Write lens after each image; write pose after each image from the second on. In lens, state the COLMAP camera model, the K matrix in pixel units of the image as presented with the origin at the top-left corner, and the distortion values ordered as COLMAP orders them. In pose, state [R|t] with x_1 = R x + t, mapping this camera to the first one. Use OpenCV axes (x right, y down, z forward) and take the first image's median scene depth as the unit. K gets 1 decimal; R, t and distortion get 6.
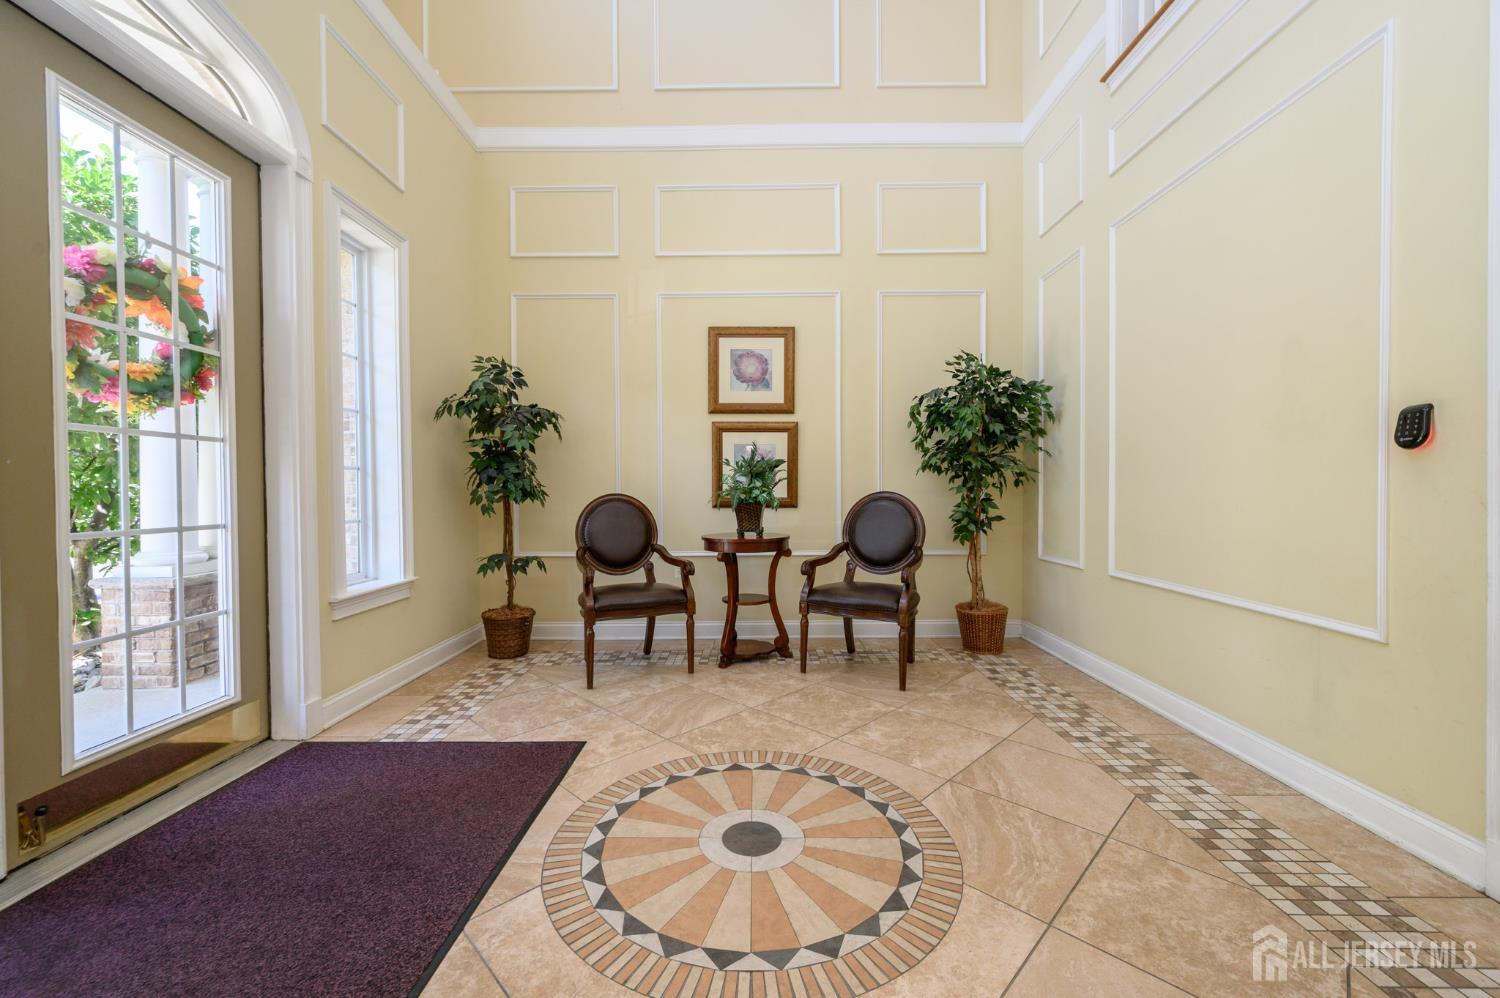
lens RADIAL K [[586.0, 0, 749.7], [0, 586.0, 494.2], [0, 0, 1]] dist [-0.004271, -0.000733]
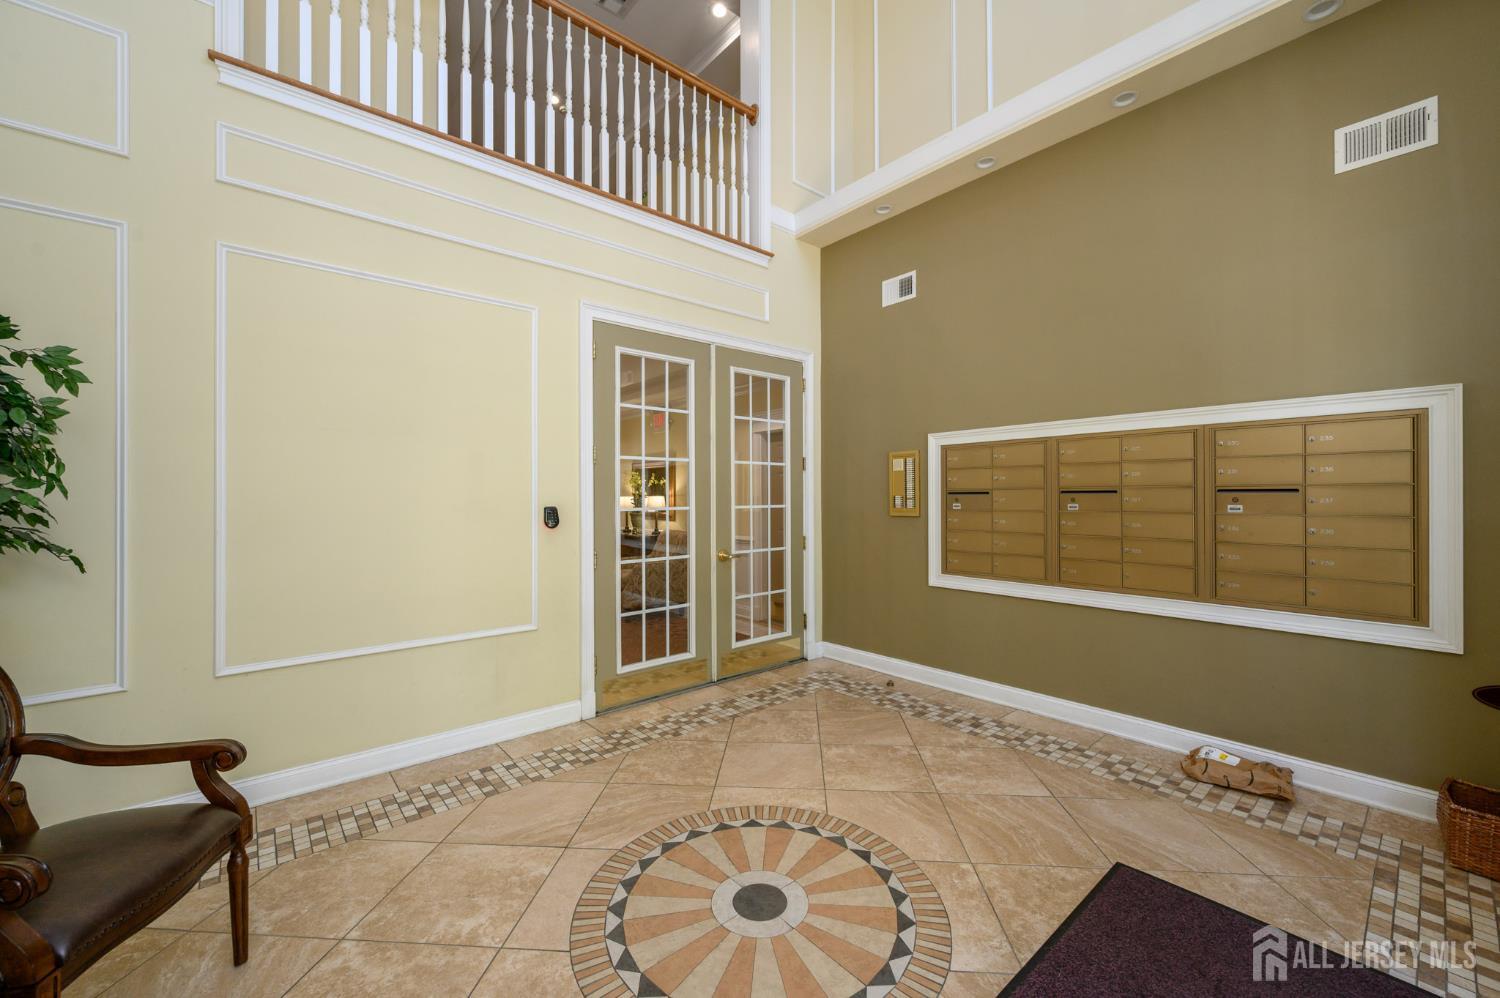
lens RADIAL K [[586.0, 0, 749.6], [0, 586.0, 498.1], [0, 0, 1]] dist [-0.004271, -0.000733]
pose [[-0.647251, 0.007968, 0.762235, -0.811447], [0.017473, 0.999838, 0.004385, -0.167582], [-0.762076, 0.016156, -0.647286, 1.689062]]
